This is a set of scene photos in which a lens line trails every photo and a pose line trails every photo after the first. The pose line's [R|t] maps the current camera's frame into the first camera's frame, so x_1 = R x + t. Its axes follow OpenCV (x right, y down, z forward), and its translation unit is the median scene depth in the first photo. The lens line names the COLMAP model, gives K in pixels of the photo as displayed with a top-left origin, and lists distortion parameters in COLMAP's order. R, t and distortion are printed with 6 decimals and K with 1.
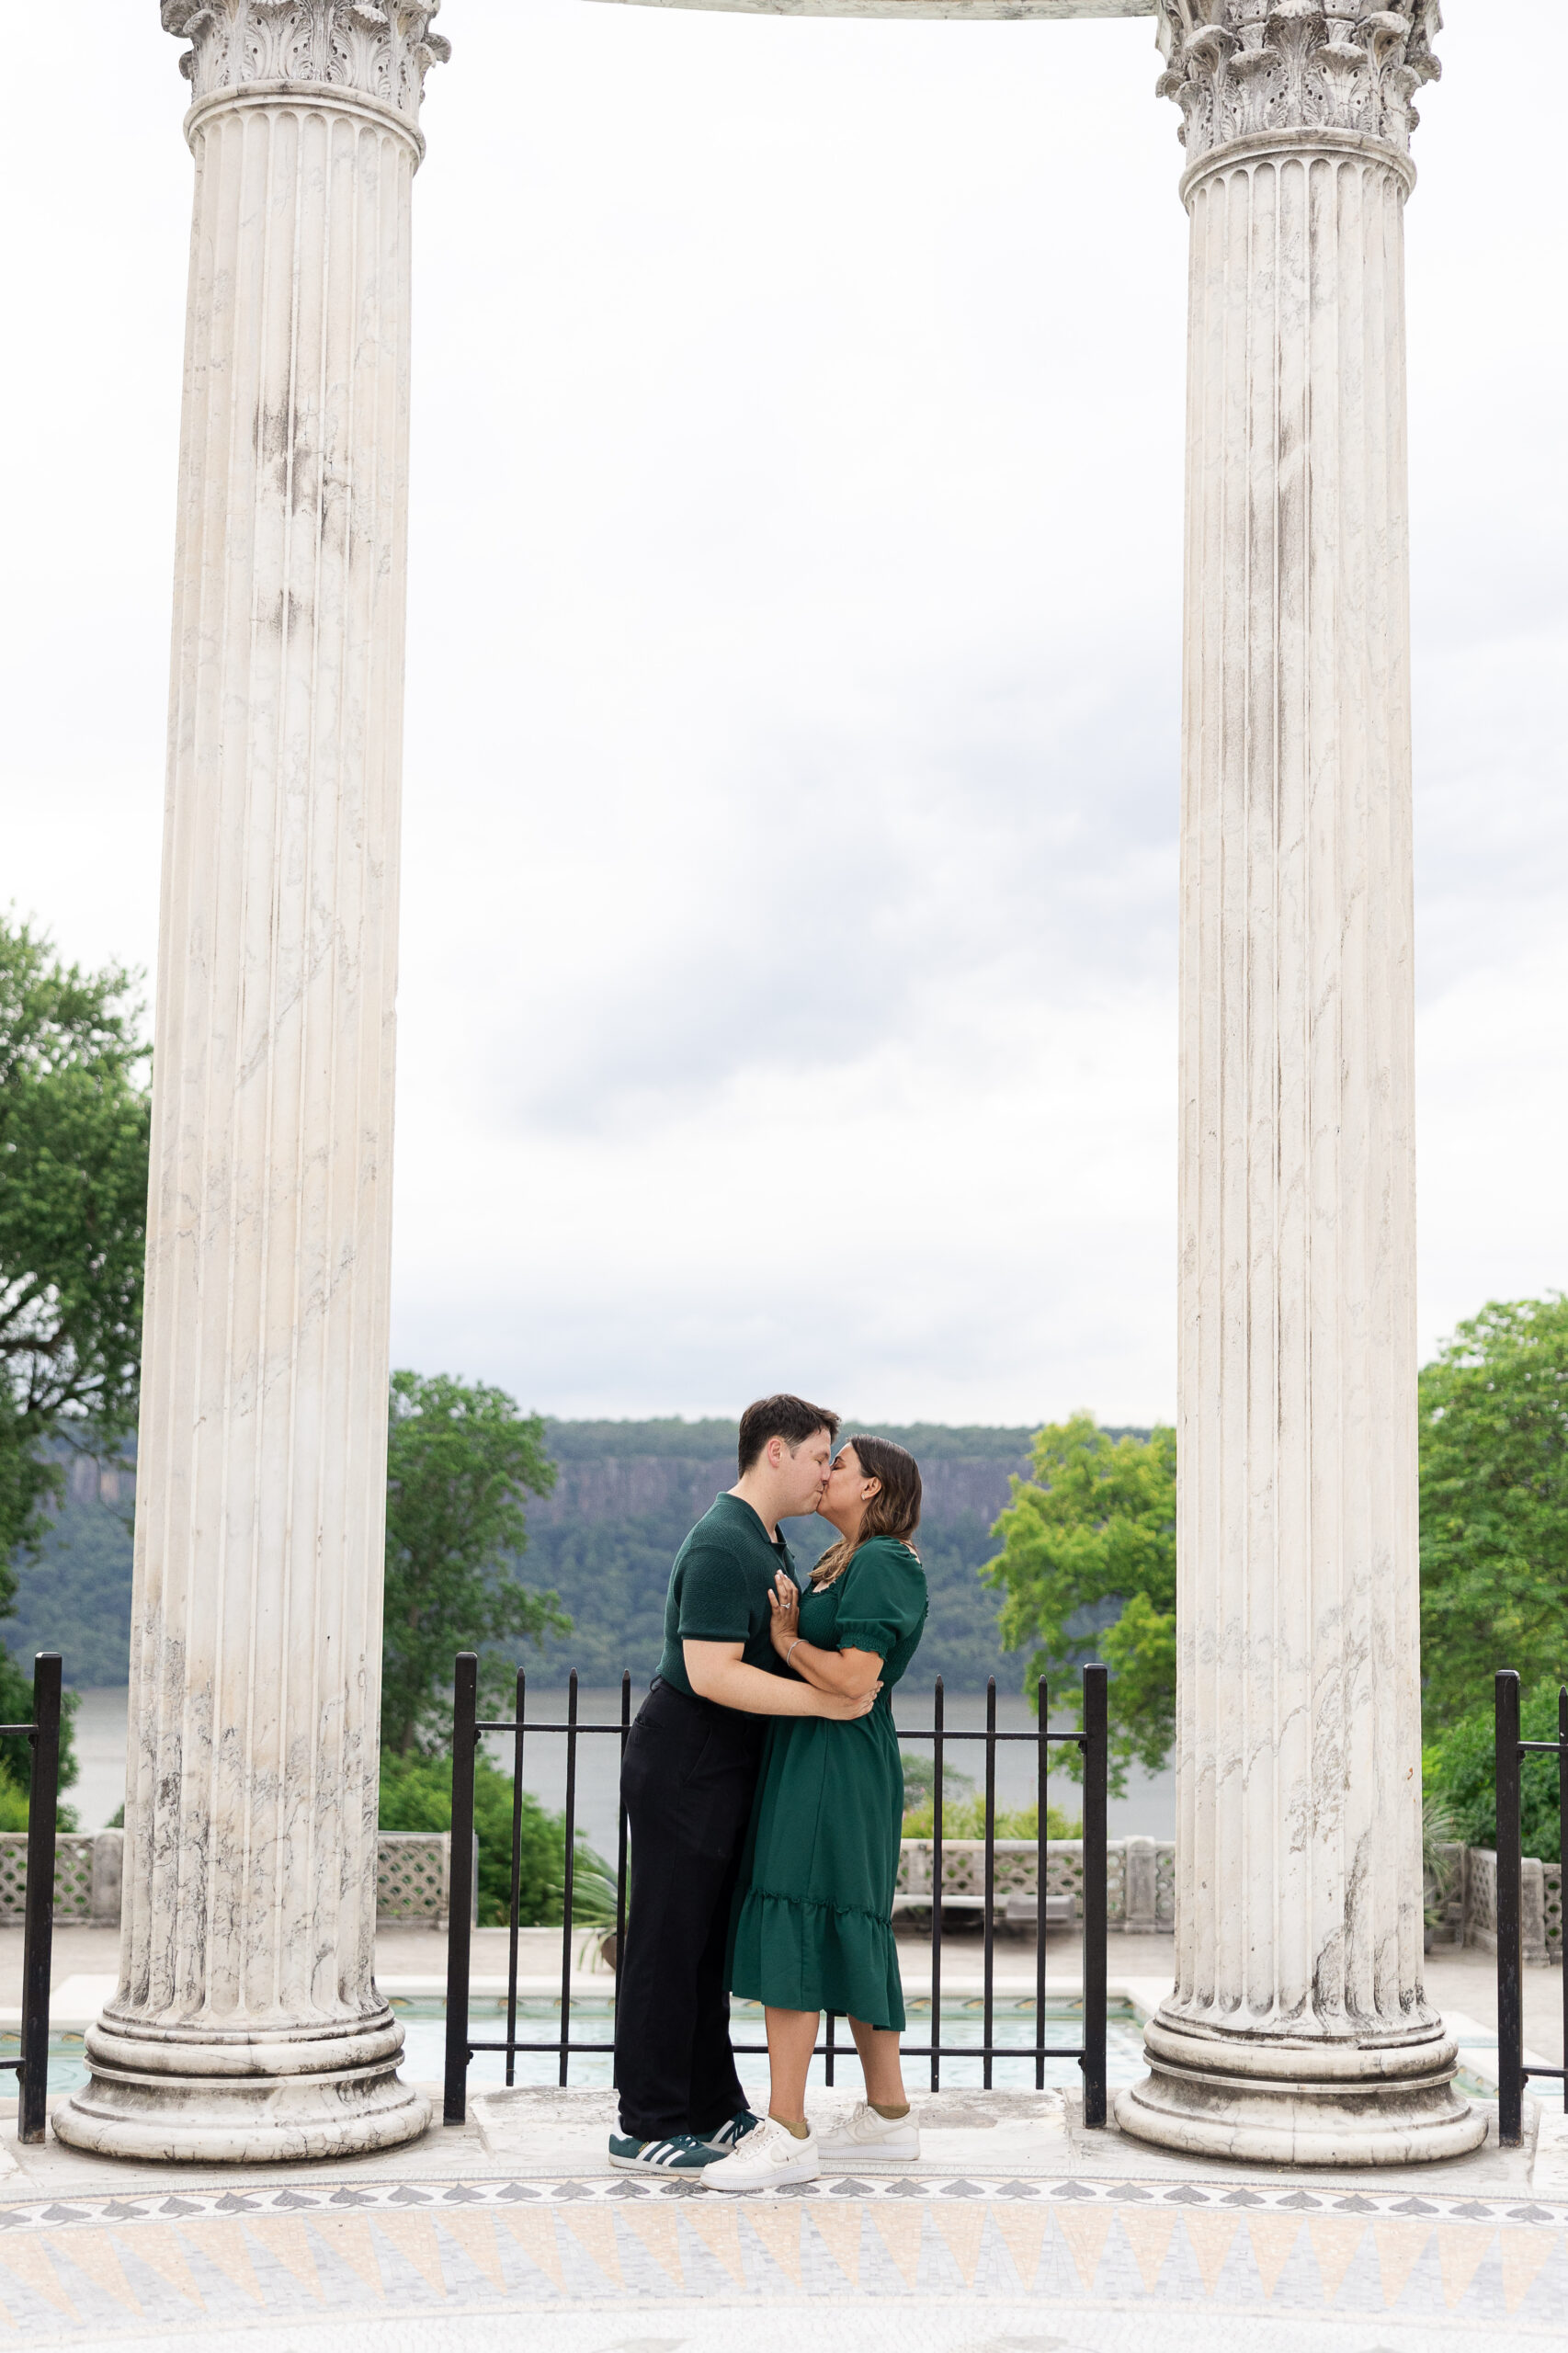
lens RADIAL K [[2890.8, 0, 897.6], [0, 2890.8, 1248.9], [0, 0, 1]] dist [-0.011788, 0.027873]
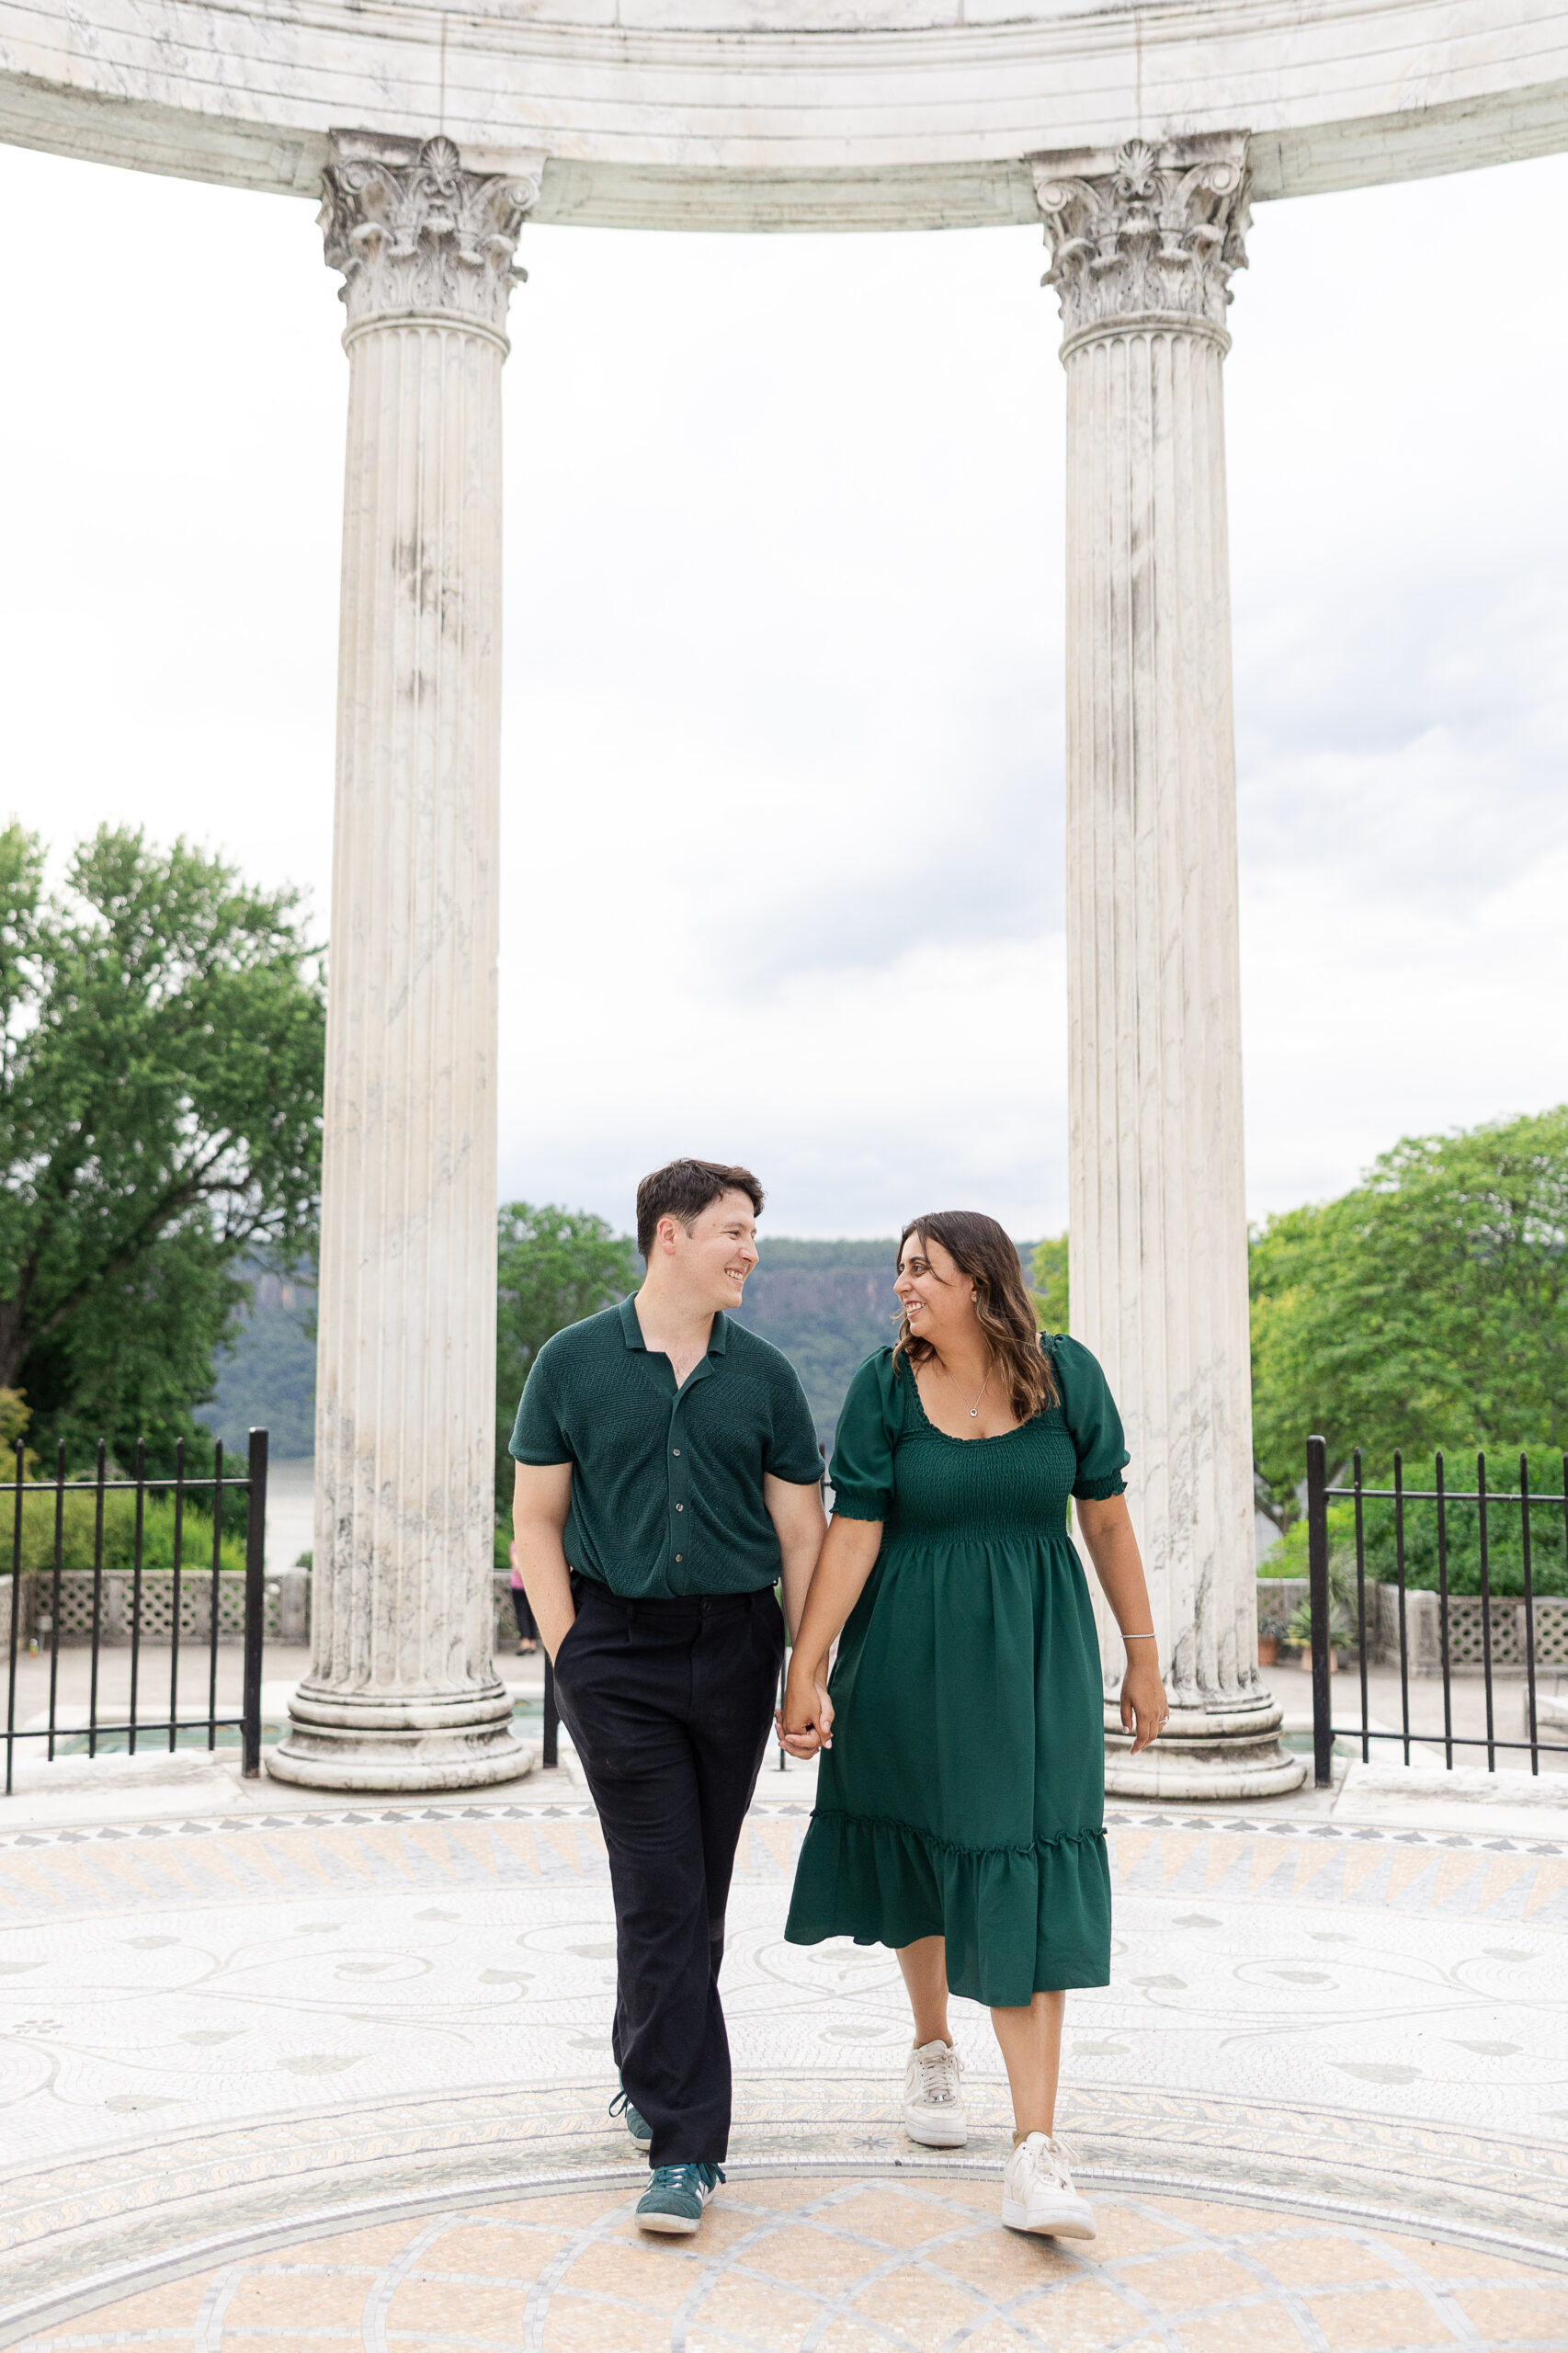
lens RADIAL K [[2408.0, 0, 781.1], [0, 2408.0, 1081.9], [0, 0, 1]] dist [-0.003771, -0.009345]
pose [[0.997961, -0.013124, -0.062464, 0.033983], [0.012861, 0.999907, -0.004610, -0.019283], [0.062519, 0.003798, 0.998037, -0.149193]]
